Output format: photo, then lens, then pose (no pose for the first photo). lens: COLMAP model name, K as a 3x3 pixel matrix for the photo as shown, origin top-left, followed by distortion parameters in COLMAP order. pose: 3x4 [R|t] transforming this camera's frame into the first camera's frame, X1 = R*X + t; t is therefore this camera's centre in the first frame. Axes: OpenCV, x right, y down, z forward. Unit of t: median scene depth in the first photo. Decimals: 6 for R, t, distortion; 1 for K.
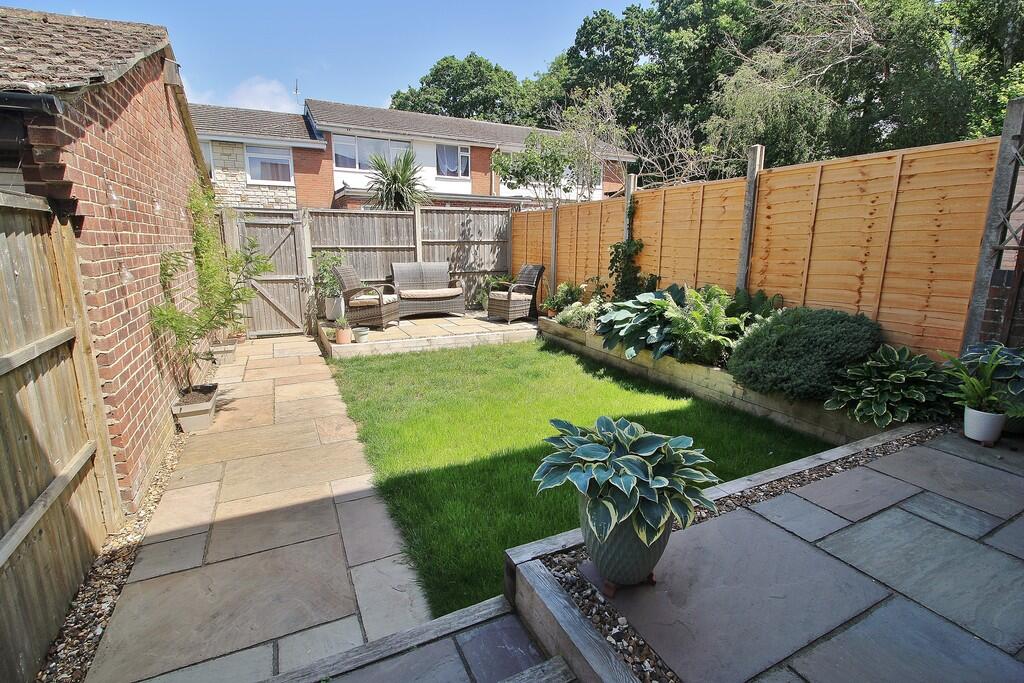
lens RADIAL K [[475.8, 0, 511.2], [0, 475.8, 344.5], [0, 0, 1]] dist [-0.008583, -0.006607]
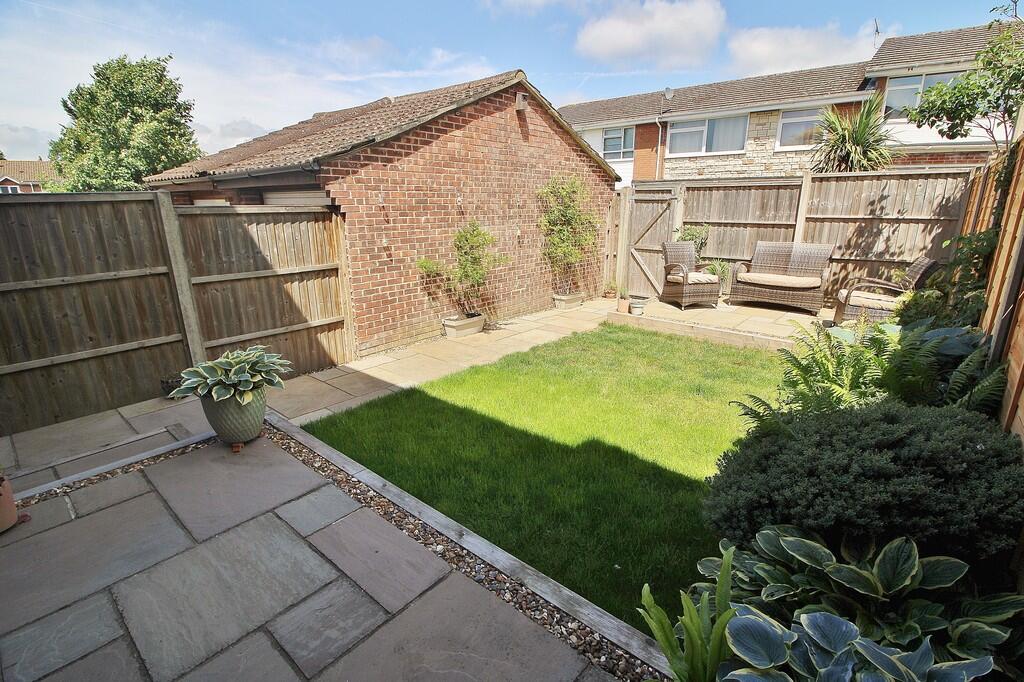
lens RADIAL K [[475.8, 0, 514.0], [0, 475.8, 340.9], [0, 0, 1]] dist [-0.008583, -0.006607]
pose [[0.398615, 0.248001, -0.882951, 0.439134], [-0.188780, 0.964315, 0.185628, -0.076228], [0.897479, 0.092689, 0.431208, 0.242294]]
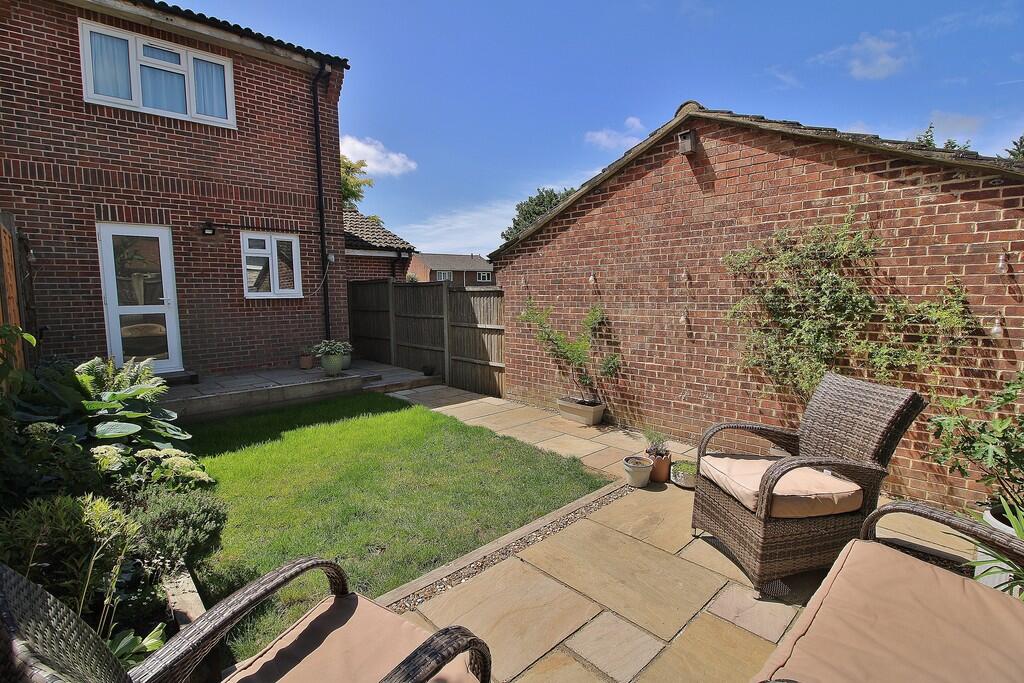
lens RADIAL K [[475.8, 0, 516.2], [0, 475.8, 337.1], [0, 0, 1]] dist [-0.008583, -0.006607]
pose [[-0.956620, 0.031205, -0.289662, -0.031147], [-0.056940, 0.955047, 0.290934, -0.265892], [0.285719, 0.294806, -0.911841, 1.174831]]
